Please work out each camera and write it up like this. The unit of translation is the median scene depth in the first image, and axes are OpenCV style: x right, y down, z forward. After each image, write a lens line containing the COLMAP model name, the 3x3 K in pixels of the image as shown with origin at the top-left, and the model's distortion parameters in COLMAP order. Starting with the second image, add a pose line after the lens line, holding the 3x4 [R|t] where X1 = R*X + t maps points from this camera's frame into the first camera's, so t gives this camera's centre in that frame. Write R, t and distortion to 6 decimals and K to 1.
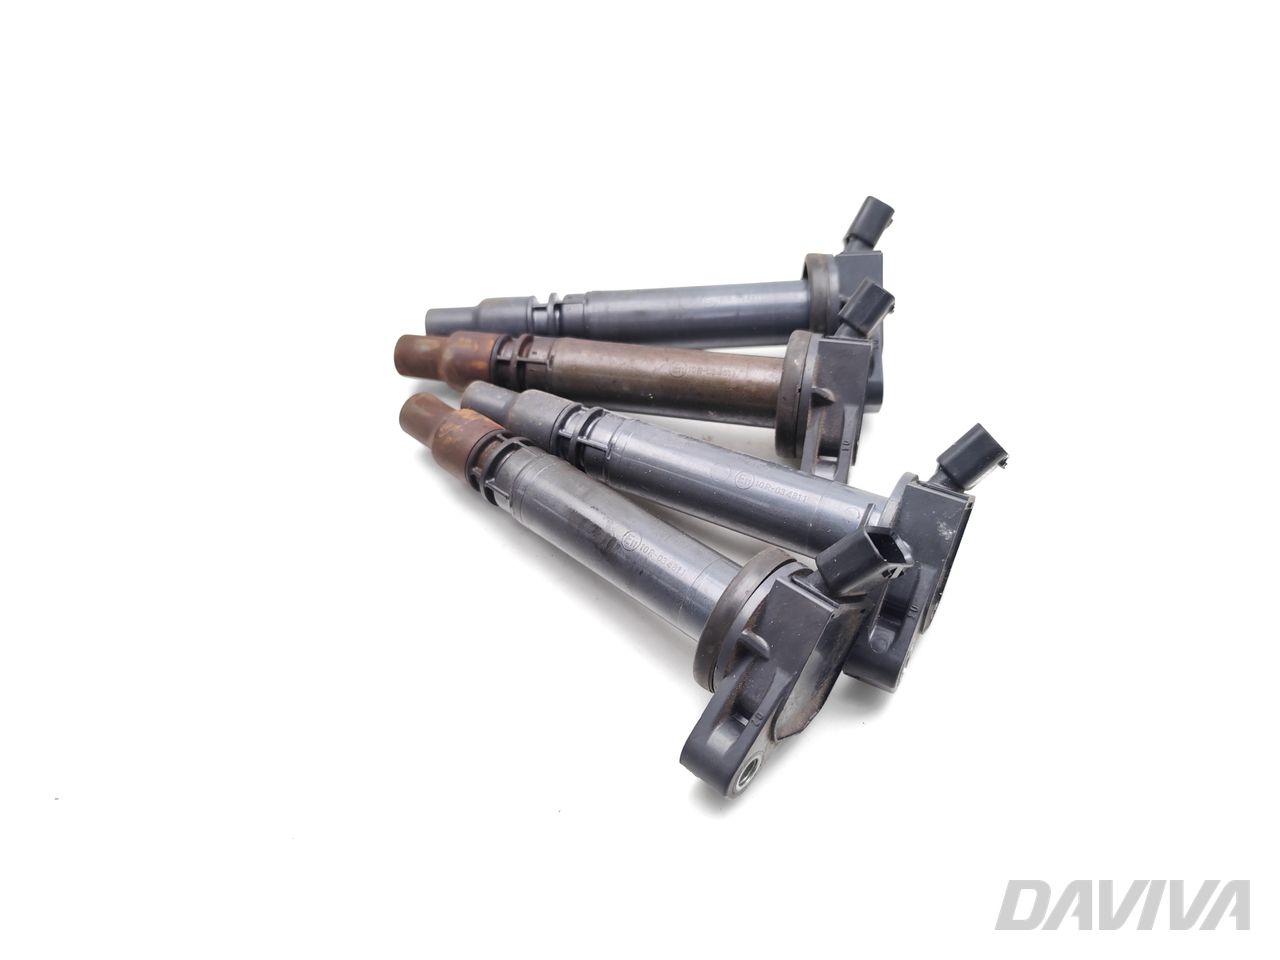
lens RADIAL K [[846.2, 0, 640.0], [0, 846.2, 480.0], [0, 0, 1]] dist [0.001604, 0.000218]
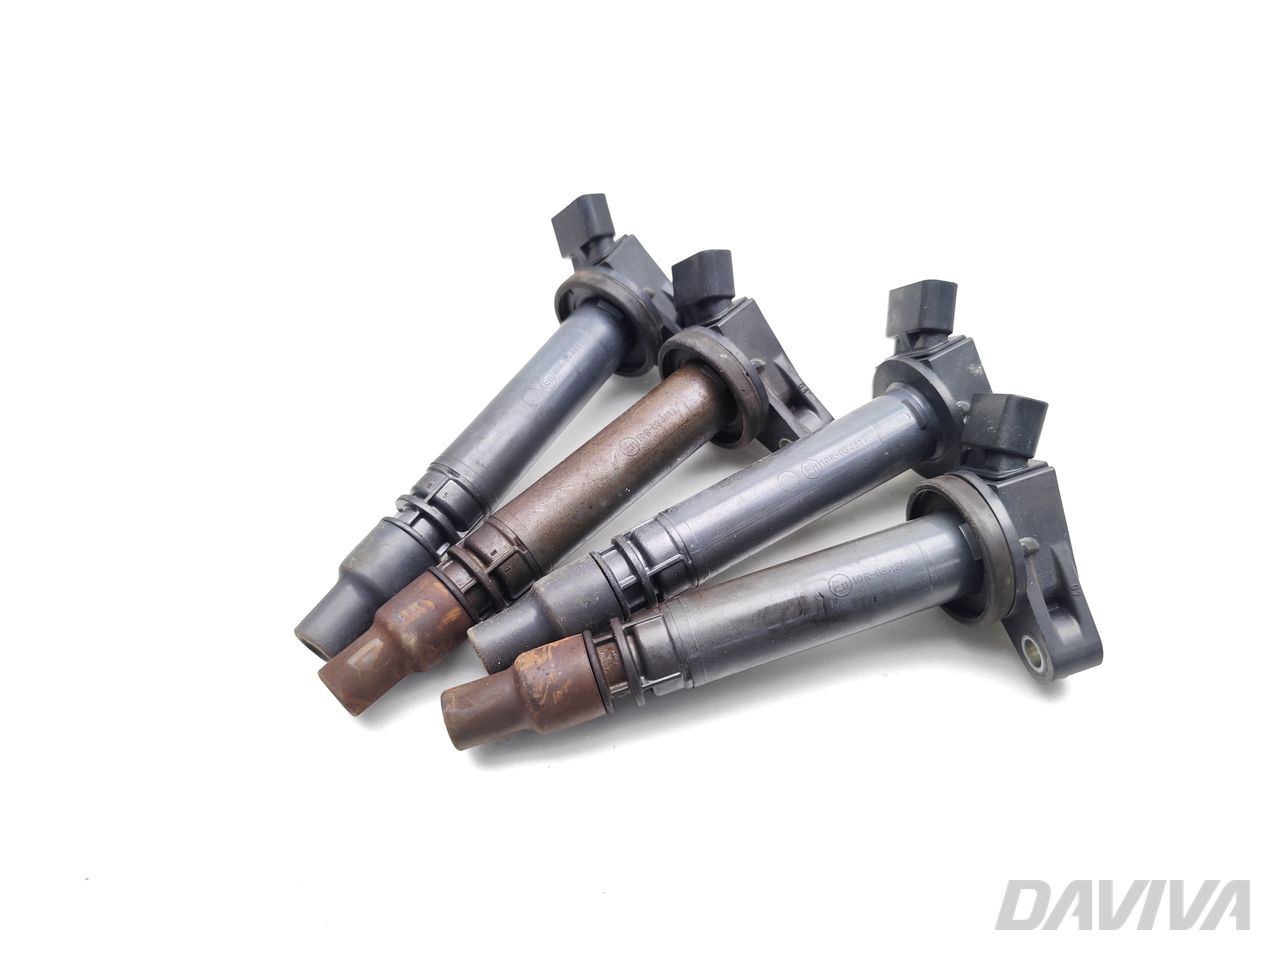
lens RADIAL K [[846.2, 0, 640.0], [0, 846.2, 480.0], [0, 0, 1]] dist [0.001604, 0.000218]
pose [[0.555717, -0.652088, 0.515713, -0.441713], [0.670292, 0.718390, 0.186076, -0.272130], [-0.491821, 0.242273, 0.836311, 0.267264]]
